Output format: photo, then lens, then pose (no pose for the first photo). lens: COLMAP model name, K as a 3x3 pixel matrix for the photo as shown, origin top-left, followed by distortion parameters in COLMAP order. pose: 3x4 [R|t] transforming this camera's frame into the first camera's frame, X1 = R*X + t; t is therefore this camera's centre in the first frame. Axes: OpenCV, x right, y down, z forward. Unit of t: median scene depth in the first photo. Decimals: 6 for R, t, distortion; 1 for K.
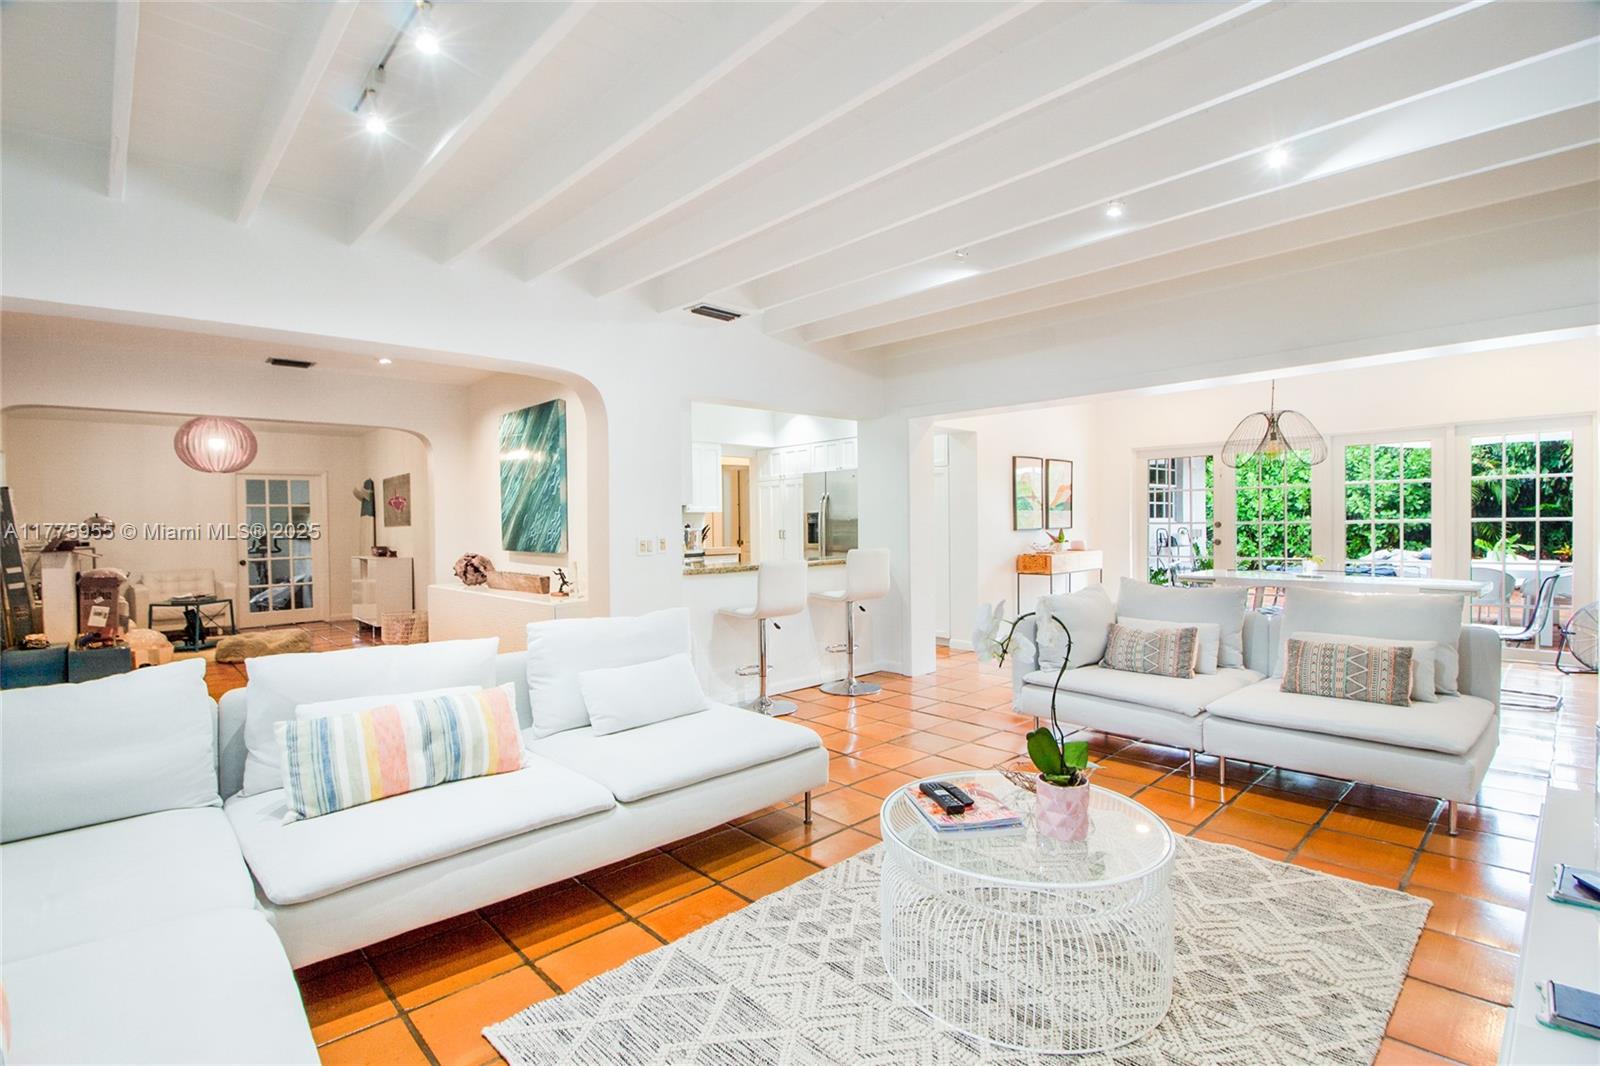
lens RADIAL K [[753.6, 0, 801.4], [0, 753.6, 539.7], [0, 0, 1]] dist [-0.002944, -0.001192]
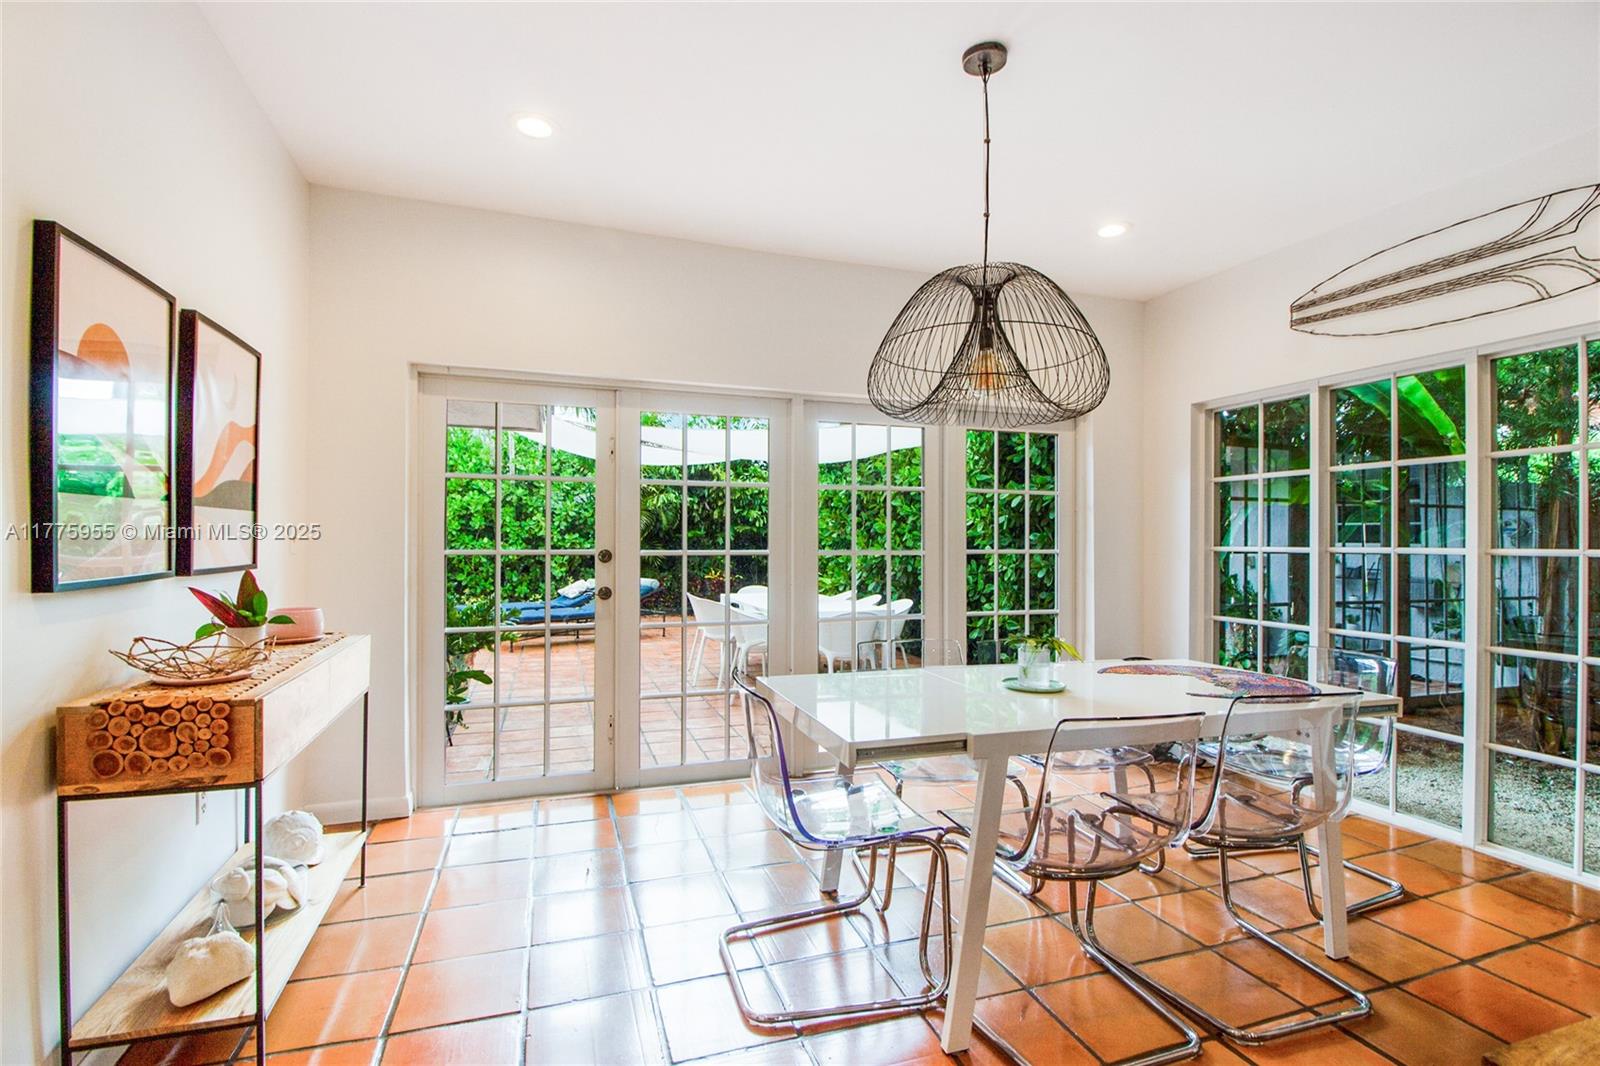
lens RADIAL K [[762.6, 0, 818.3], [0, 762.6, 537.8], [0, 0, 1]] dist [0.002468, -0.011070]
pose [[0.409993, 0.017608, 0.911919, 0.167111], [0.009379, 0.999679, -0.023519, -0.017971], [-0.912040, 0.018196, 0.409697, 0.660556]]
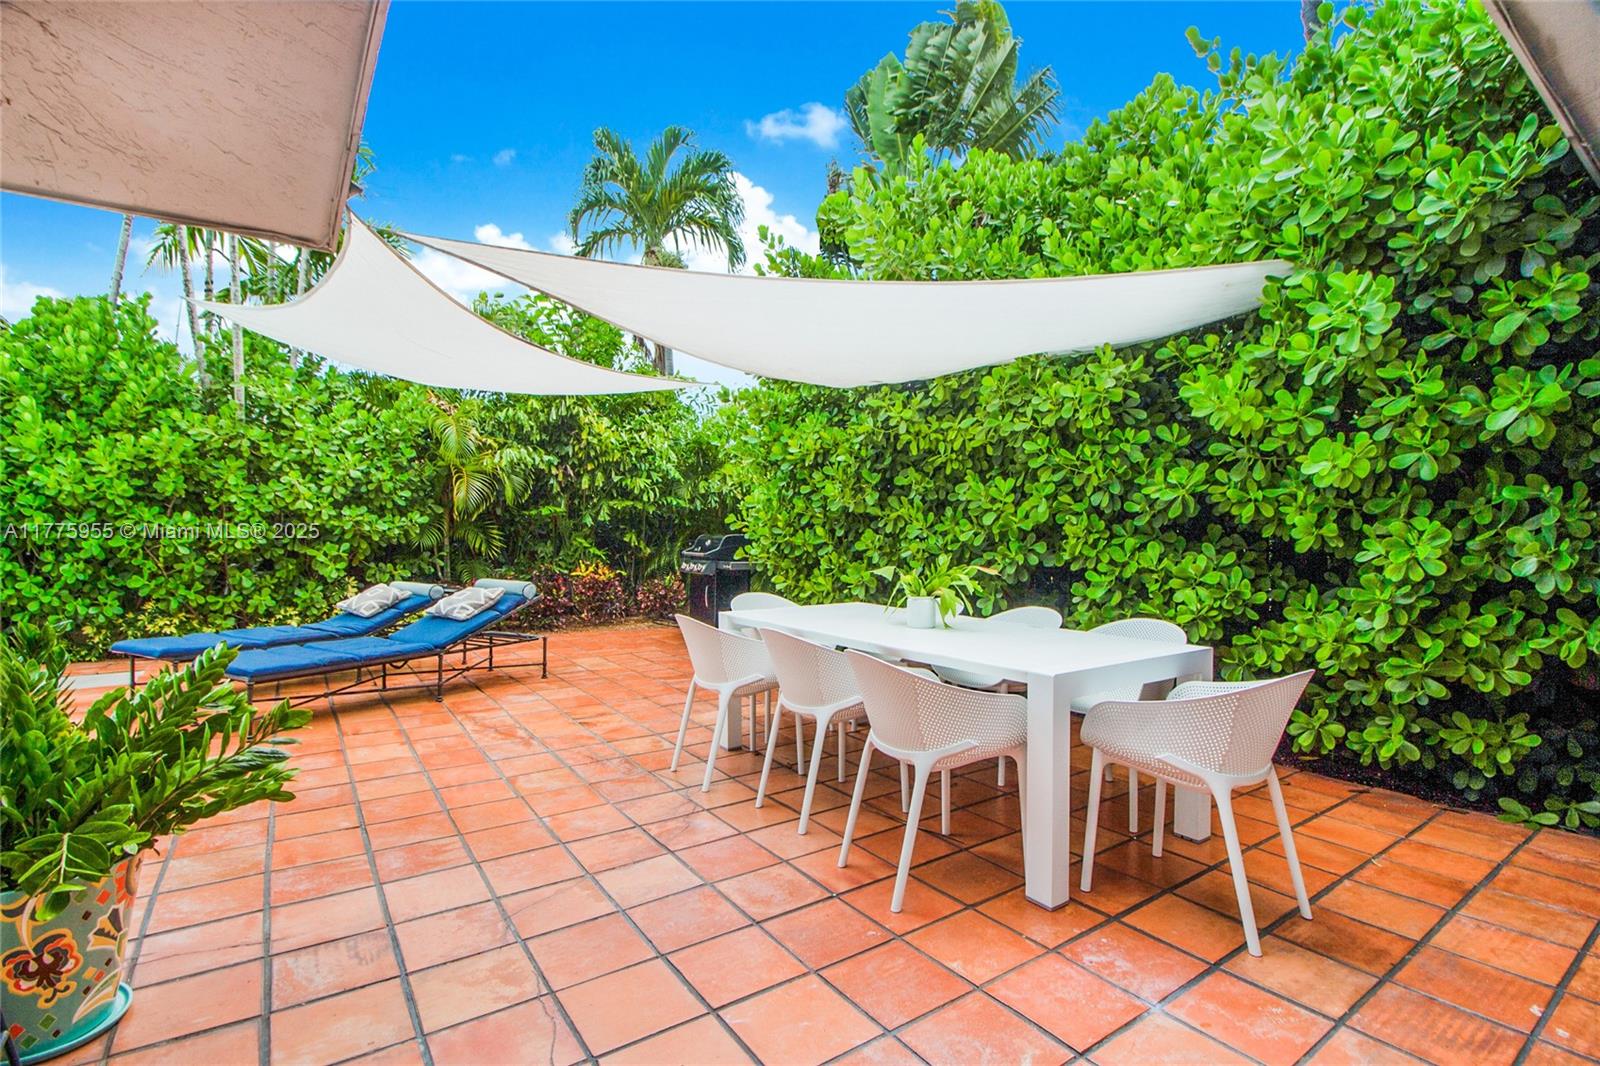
lens RADIAL K [[753.6, 0, 801.4], [0, 753.6, 539.7], [0, 0, 1]] dist [-0.002944, -0.001192]
pose [[0.154137, 0.004226, 0.988040, 0.538009], [0.014128, 0.999879, -0.006481, -0.013359], [-0.987949, 0.014958, 0.154058, 1.059778]]
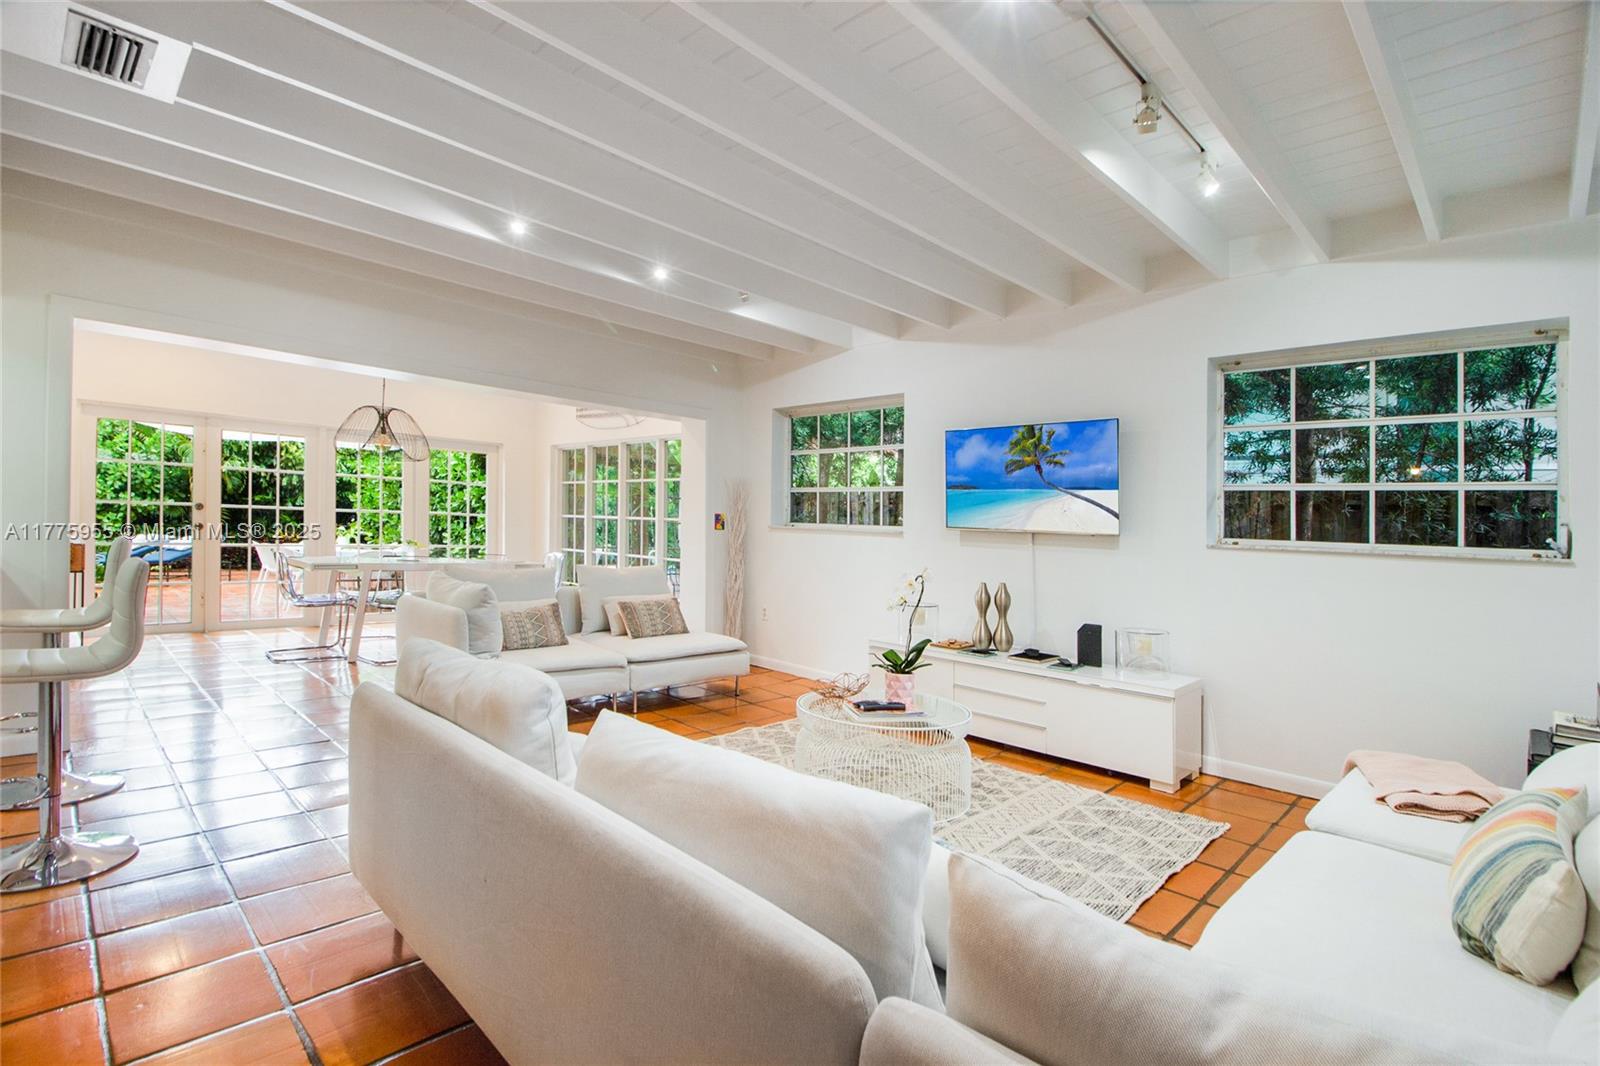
lens RADIAL K [[750.3, 0, 790.6], [0, 750.3, 554.1], [0, 0, 1]] dist [-0.003077, -0.000909]
pose [[-0.027917, -0.026481, 0.999259, -0.331913], [-0.017669, 0.999506, 0.025993, 0.000632], [-0.999454, -0.016930, -0.028371, 0.321014]]
